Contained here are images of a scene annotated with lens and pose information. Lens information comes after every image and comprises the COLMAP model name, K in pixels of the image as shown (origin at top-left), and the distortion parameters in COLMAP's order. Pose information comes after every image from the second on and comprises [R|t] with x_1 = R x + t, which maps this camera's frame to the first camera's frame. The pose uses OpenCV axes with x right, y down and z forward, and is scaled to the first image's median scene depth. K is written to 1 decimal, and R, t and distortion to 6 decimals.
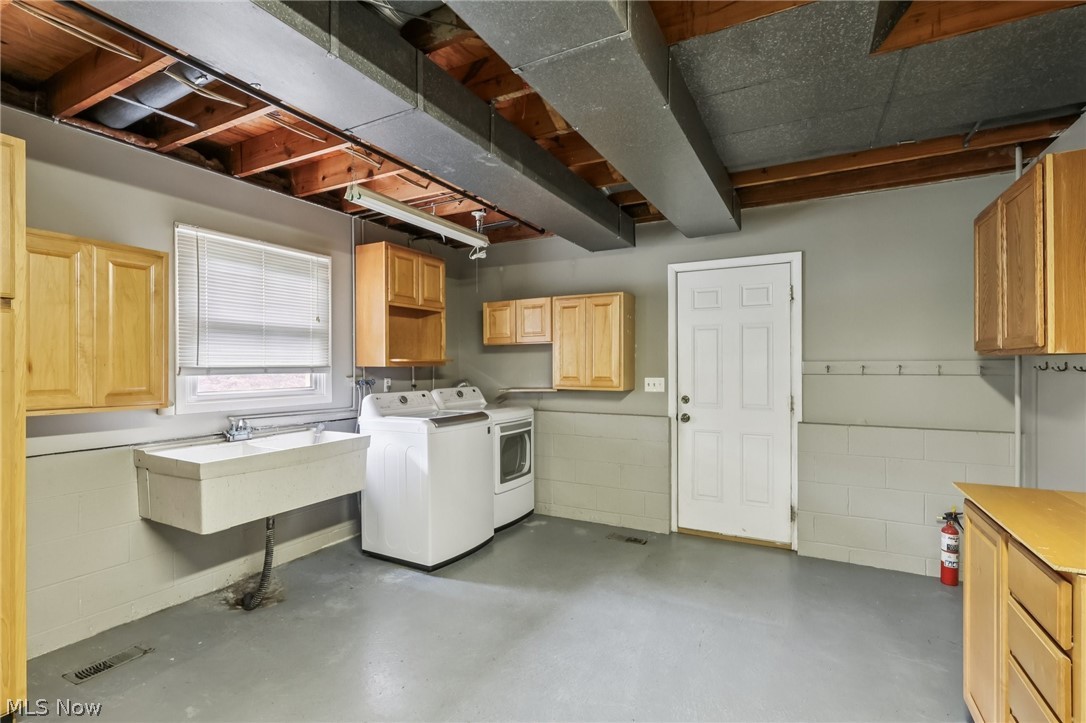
lens RADIAL K [[515.3, 0, 540.5], [0, 515.3, 357.4], [0, 0, 1]] dist [-0.003704, 0.000064]
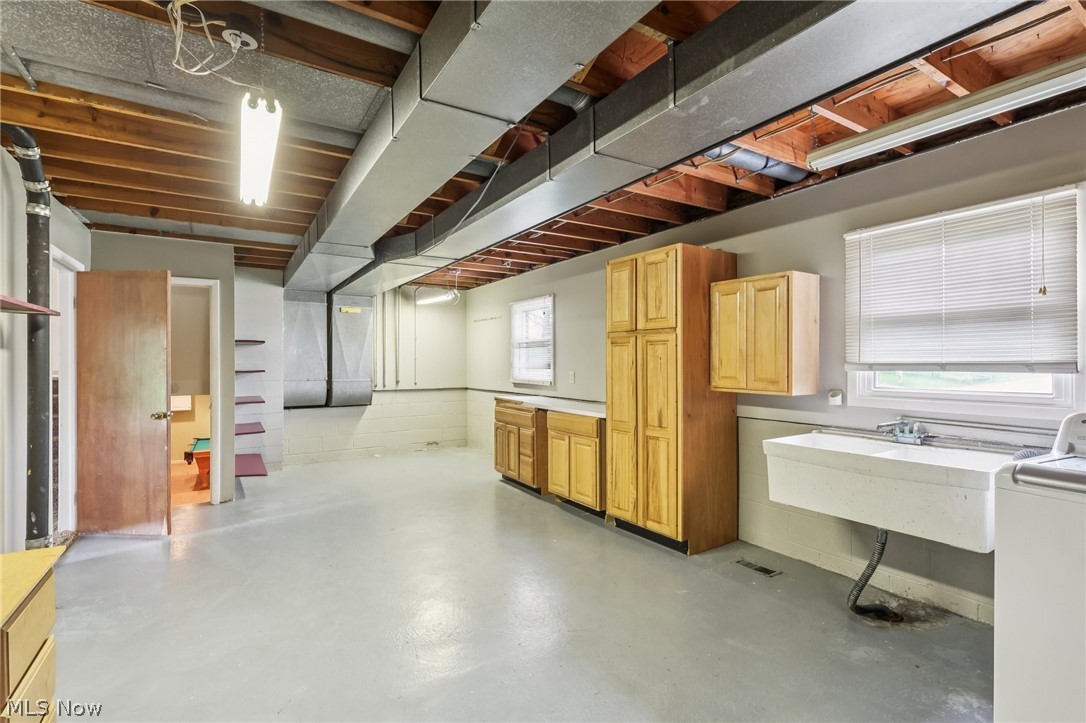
lens RADIAL K [[515.3, 0, 540.5], [0, 515.3, 357.4], [0, 0, 1]] dist [-0.003704, 0.000064]
pose [[-0.514606, -0.001883, -0.857425, 0.568005], [0.018509, 0.999740, -0.013304, 0.009107], [0.857227, -0.022716, -0.514437, 0.980934]]
